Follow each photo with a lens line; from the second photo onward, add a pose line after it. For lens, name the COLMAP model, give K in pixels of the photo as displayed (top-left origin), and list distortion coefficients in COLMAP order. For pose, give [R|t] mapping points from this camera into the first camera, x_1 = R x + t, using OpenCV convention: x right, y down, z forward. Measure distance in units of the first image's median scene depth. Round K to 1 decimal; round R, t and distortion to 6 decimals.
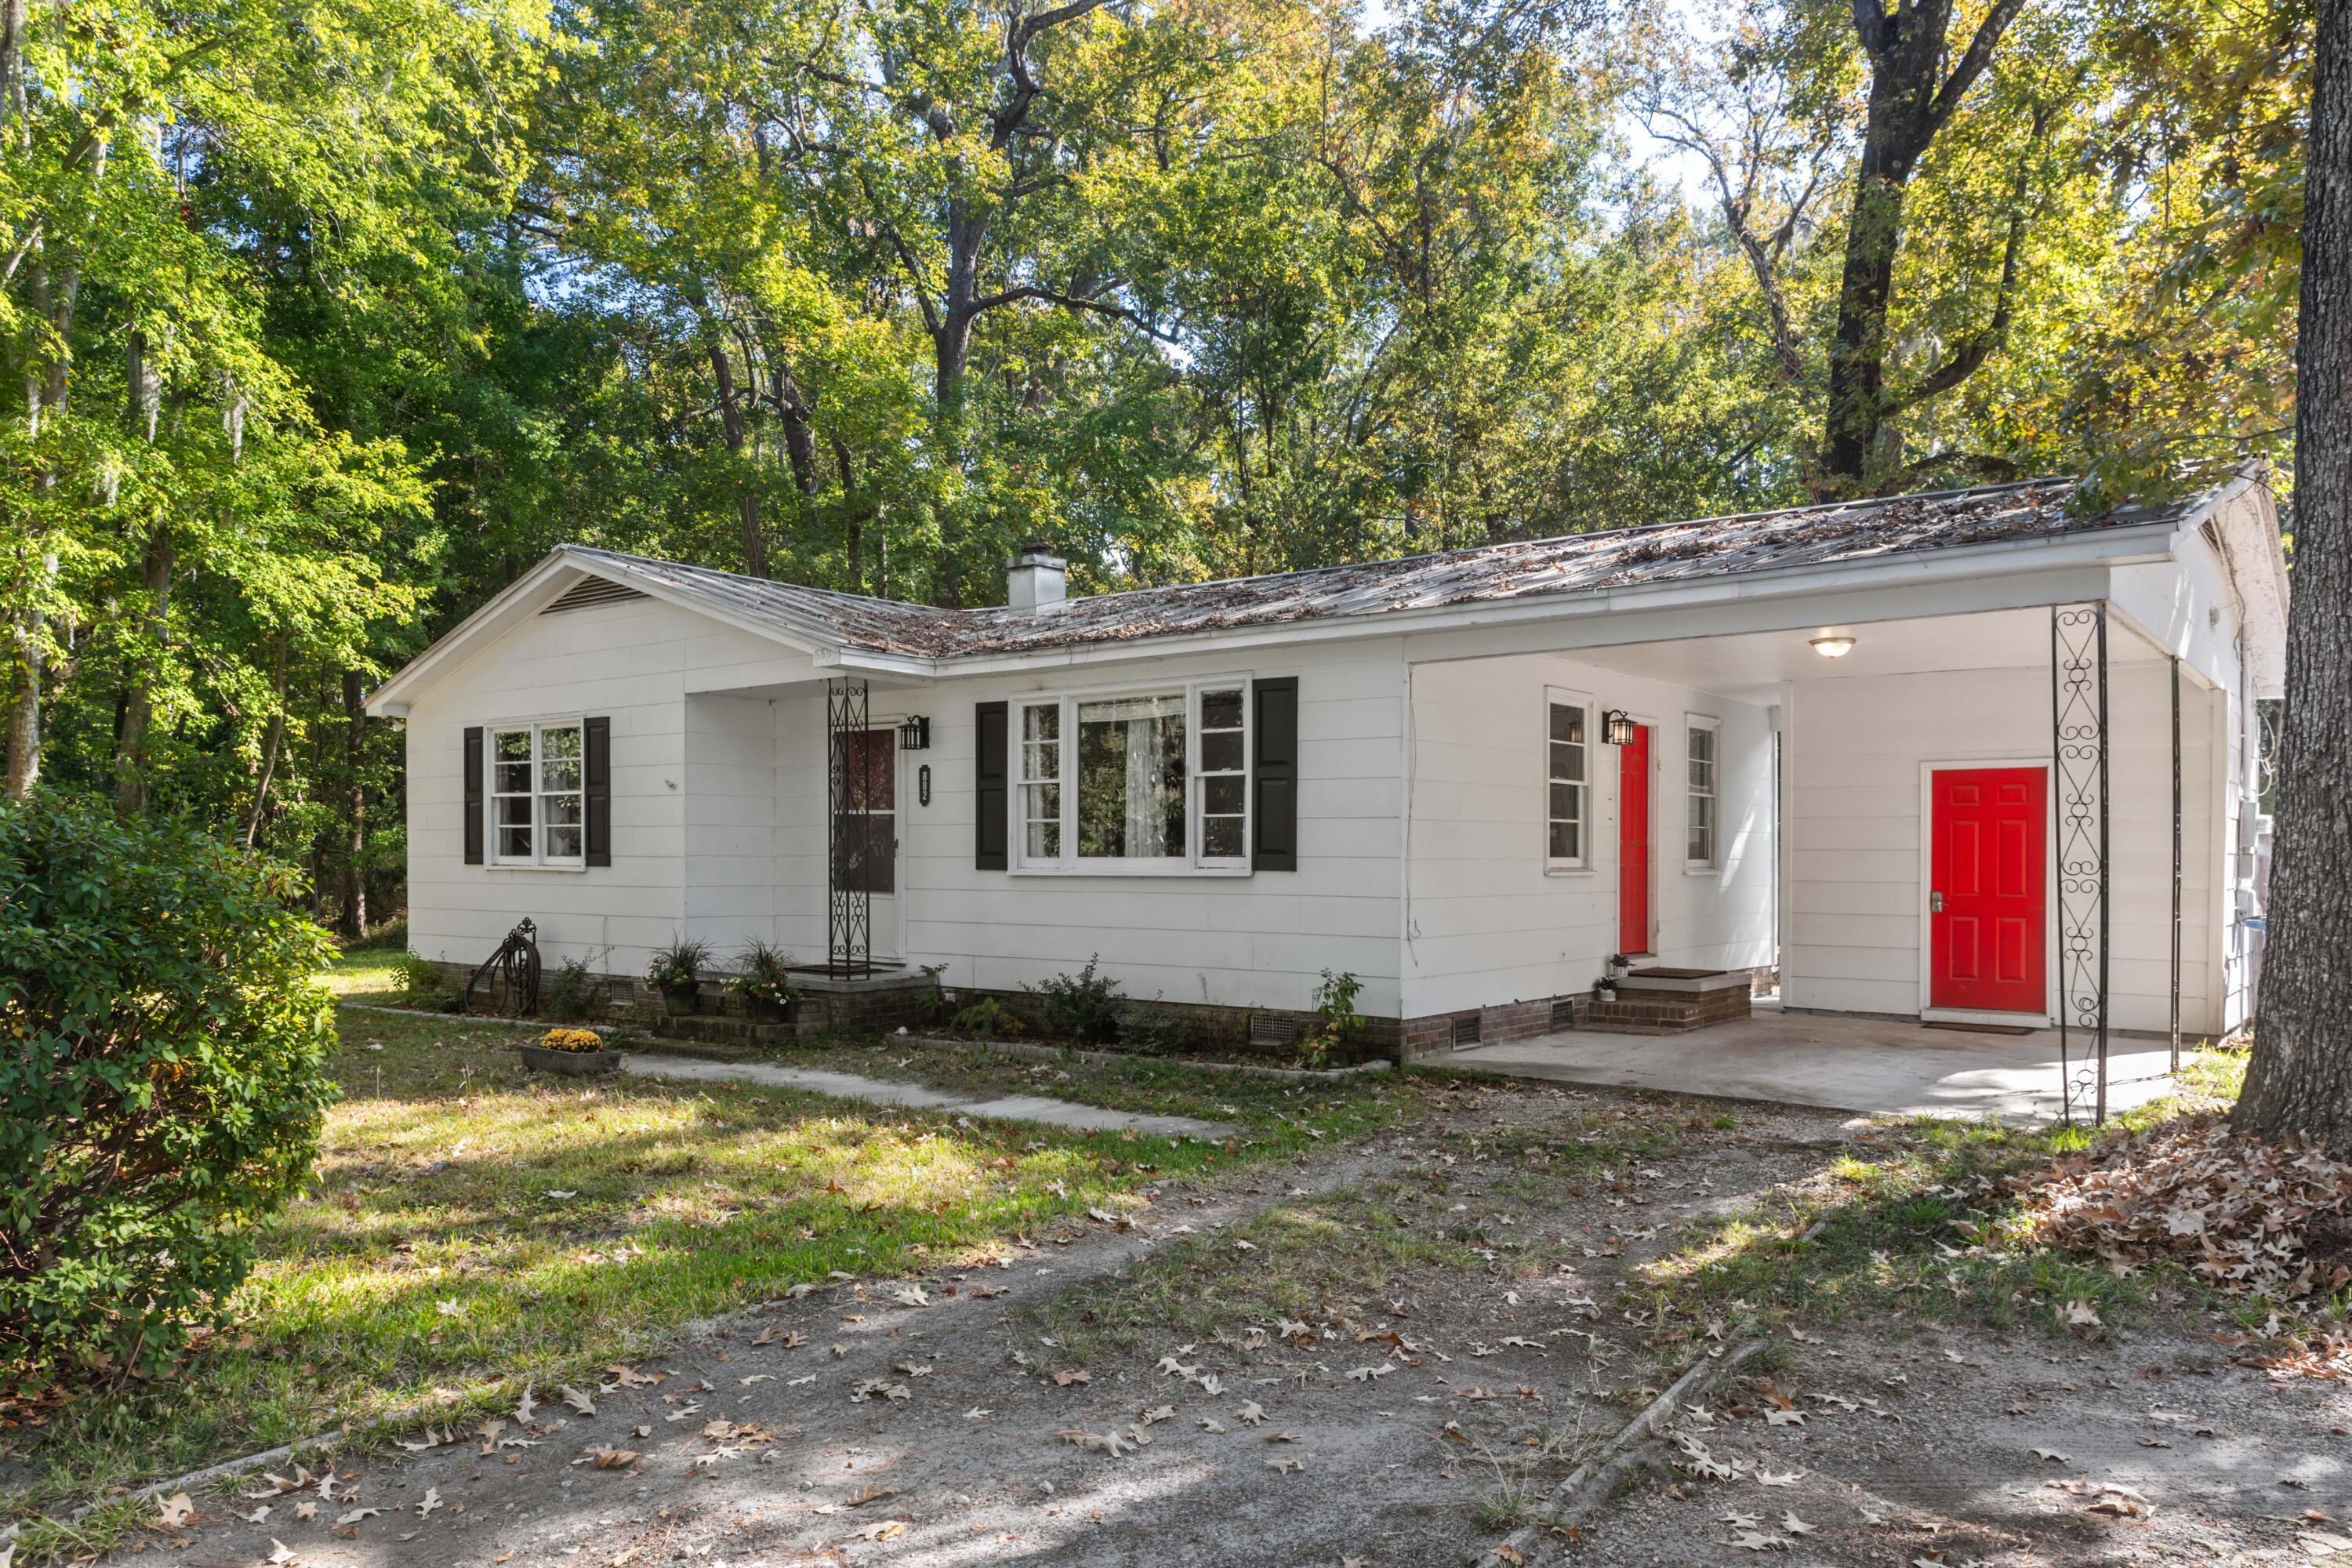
lens RADIAL K [[1614.1, 0, 1195.4], [0, 1614.1, 848.5], [0, 0, 1]] dist [0.019616, -0.012430]
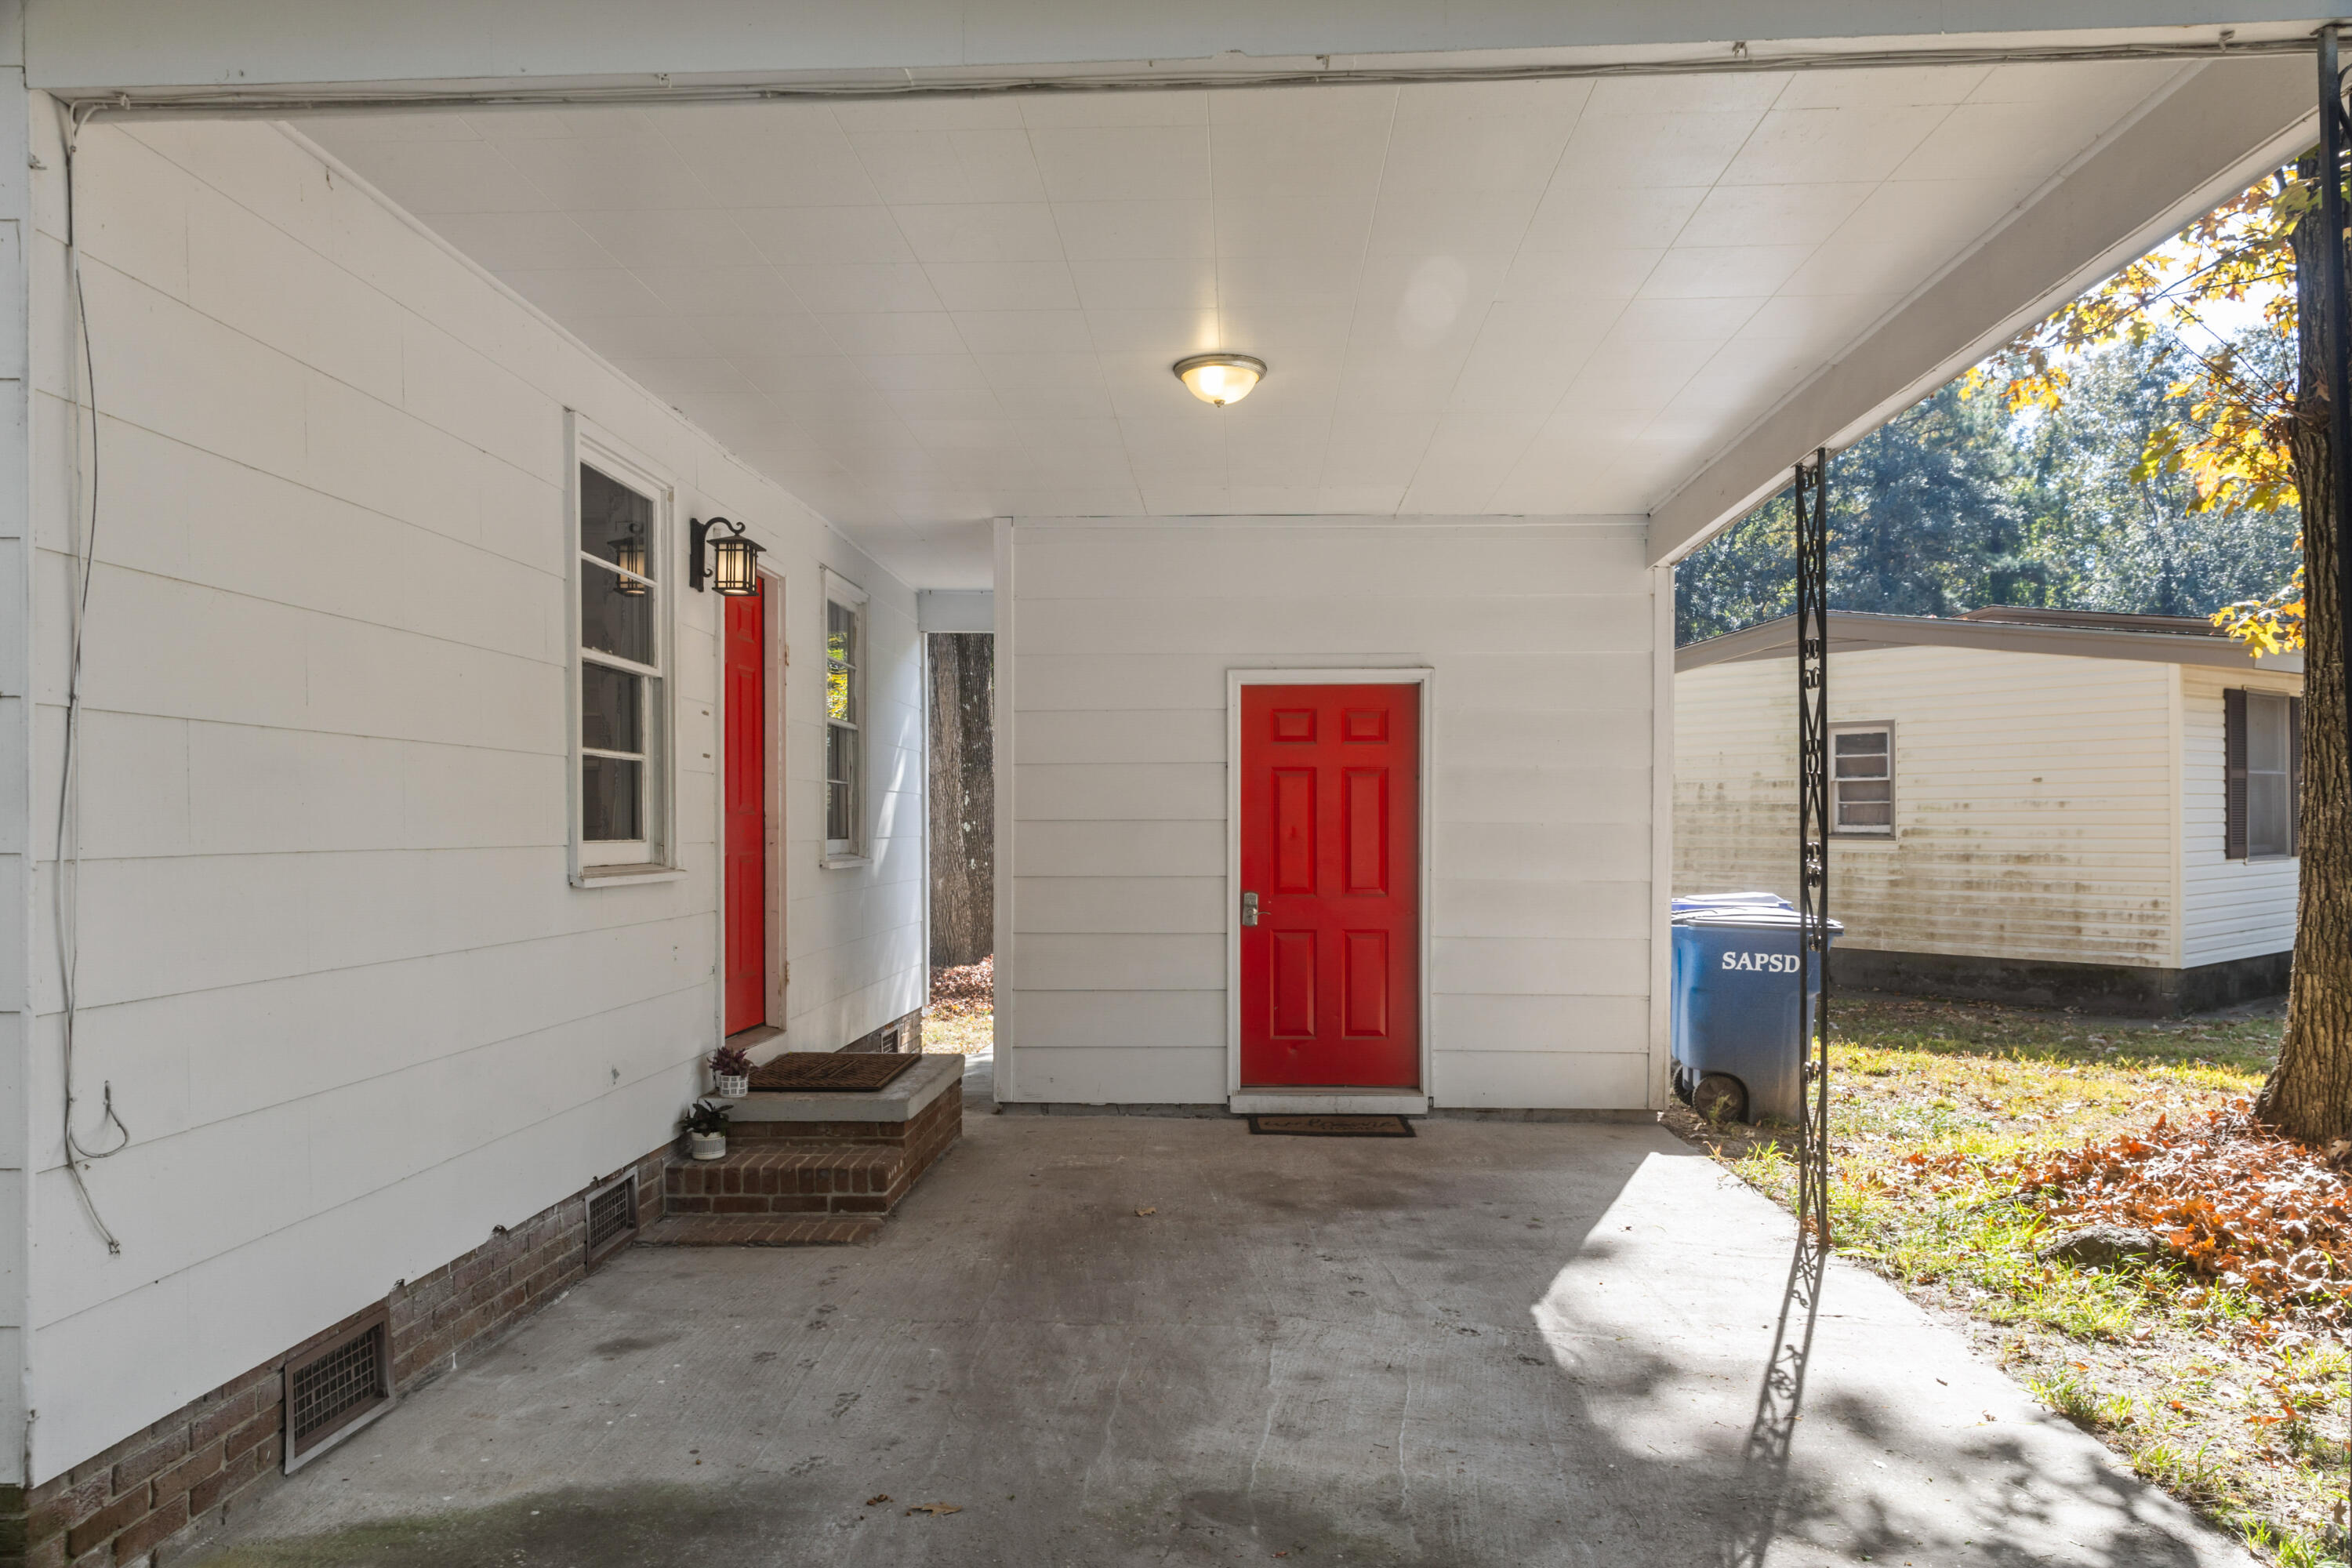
lens RADIAL K [[1614.1, 0, 1179.1], [0, 1614.1, 820.6], [0, 0, 1]] dist [0.019616, -0.012430]
pose [[0.820838, -0.005034, 0.571139, 0.105926], [0.005682, 0.999984, 0.000647, 0.000735], [-0.571133, 0.002715, 0.820853, 0.555514]]
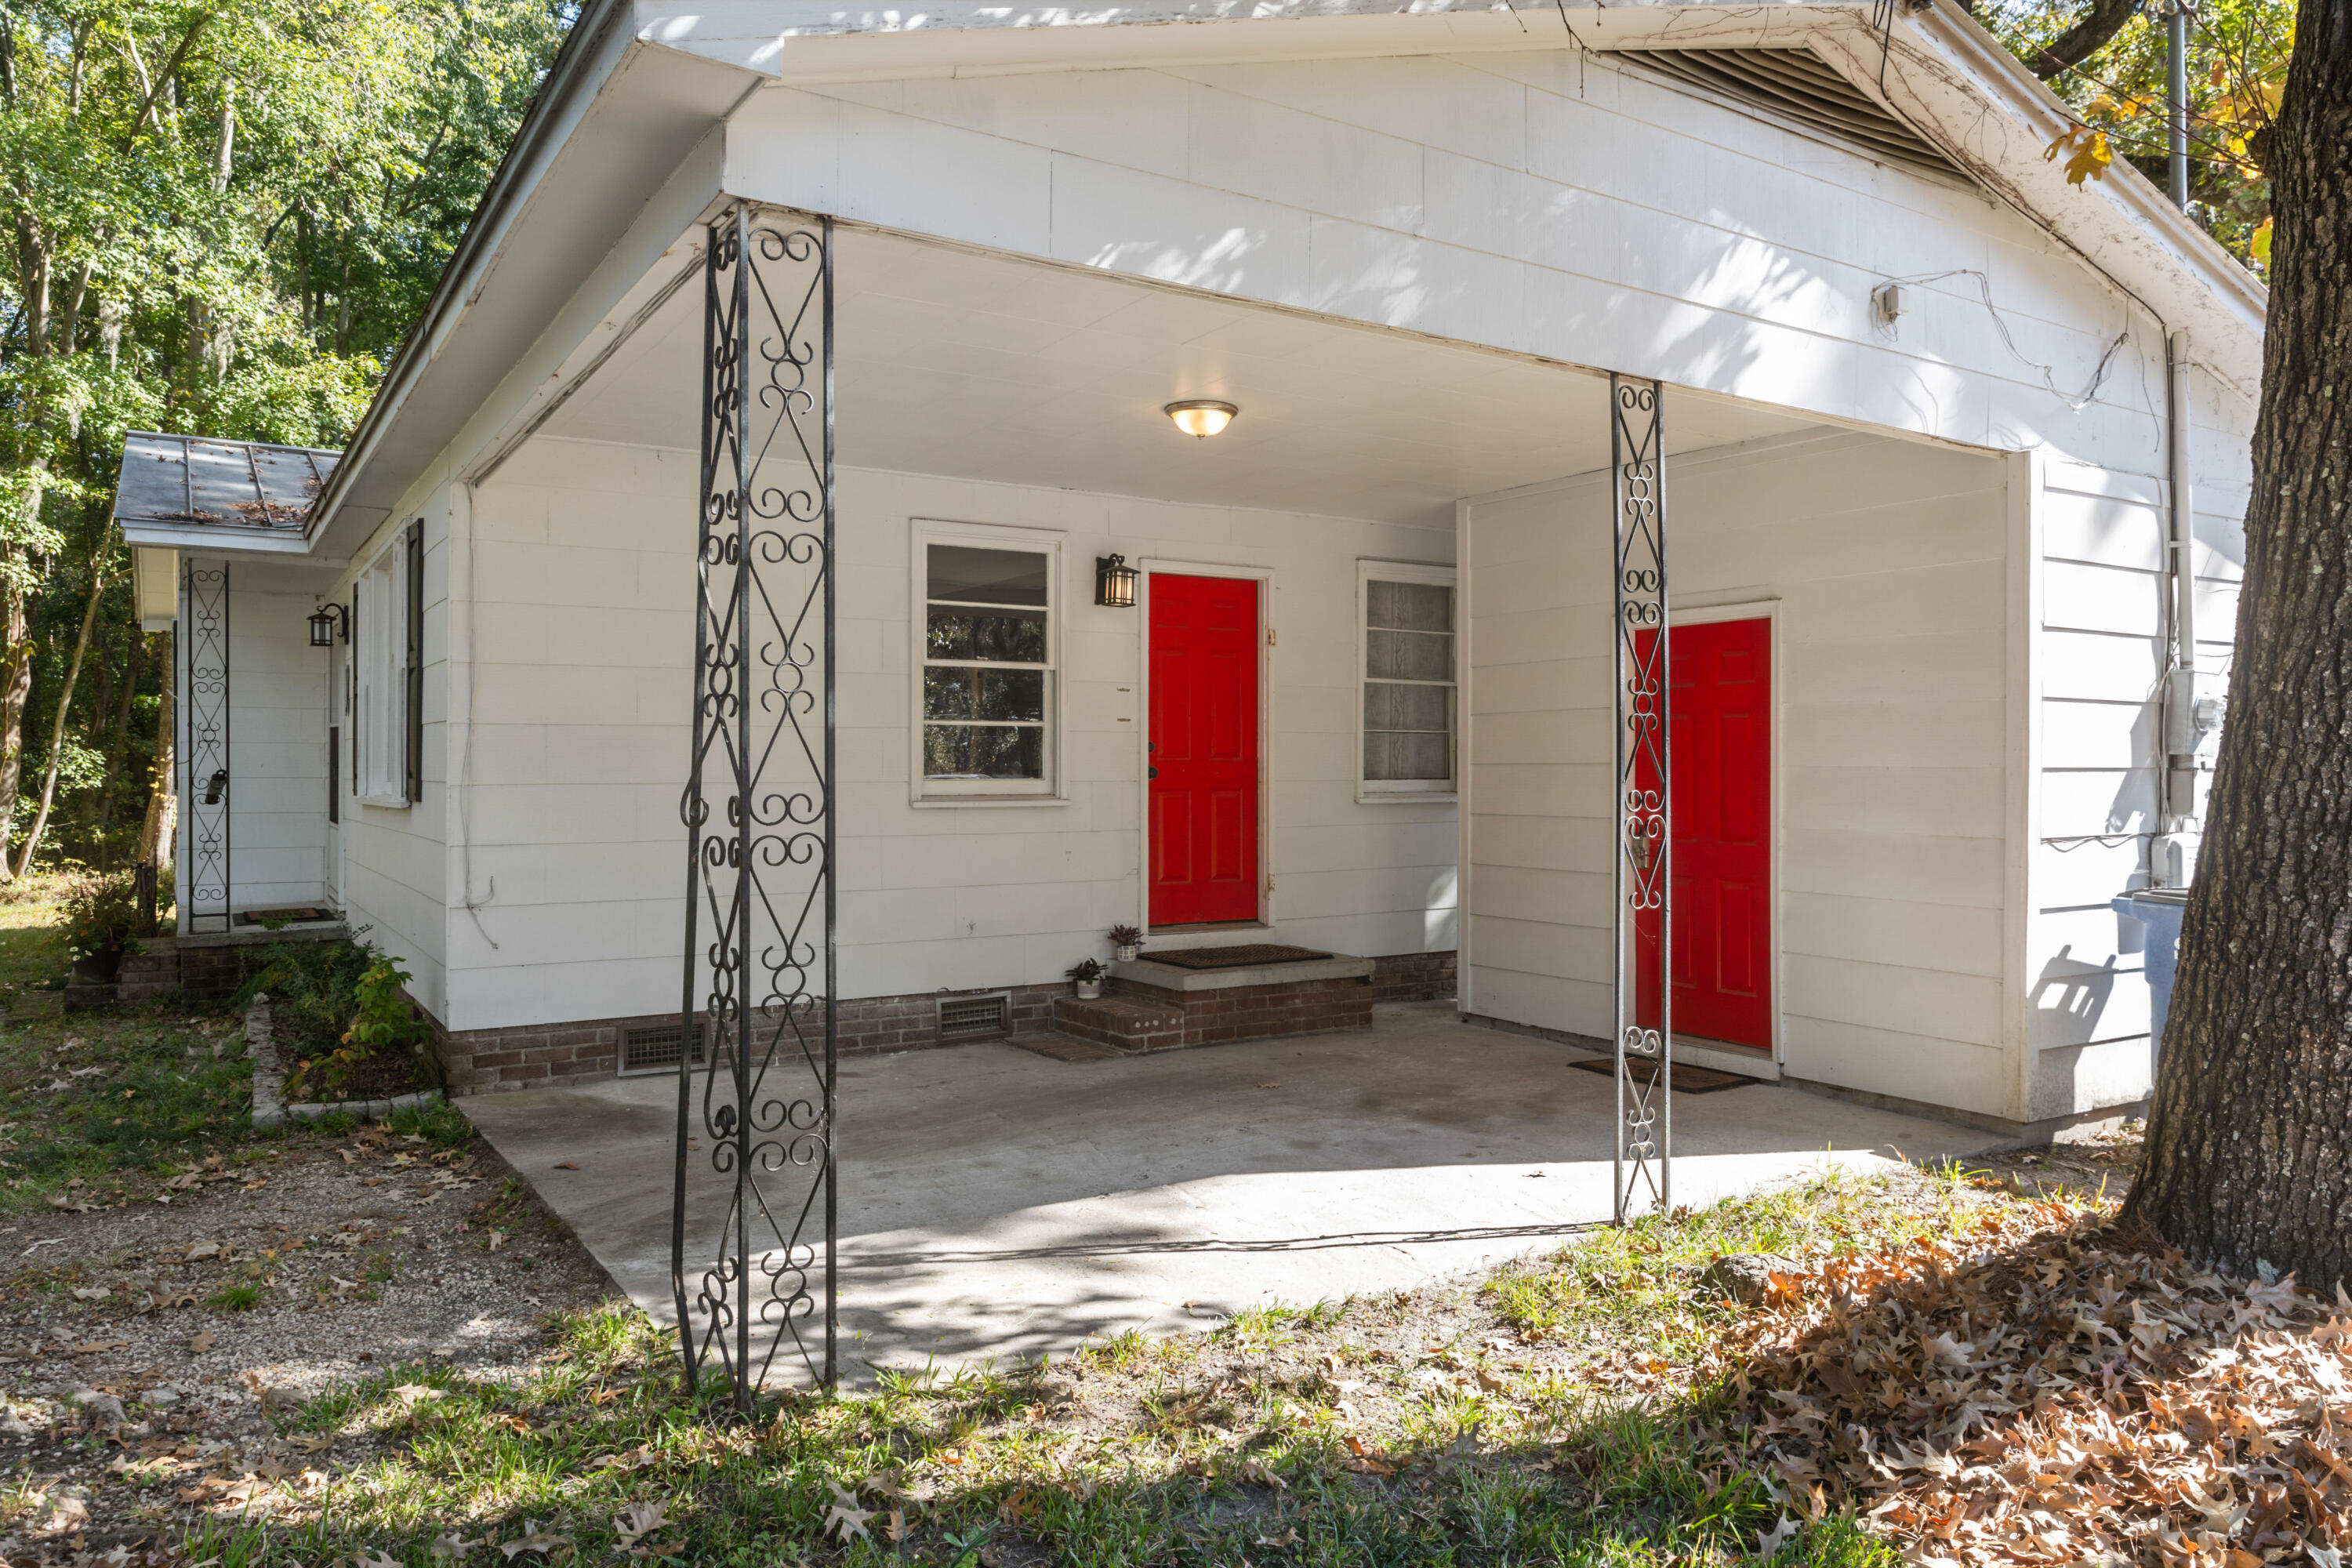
lens RADIAL K [[1622.5, 0, 1171.7], [0, 1622.5, 763.5], [0, 0, 1]] dist [-0.006714, 0.005157]
pose [[0.942212, -0.001944, -0.335012, 0.507243], [0.001253, 0.999997, -0.002279, 0.000750], [0.335015, 0.001728, 0.942211, 0.392899]]
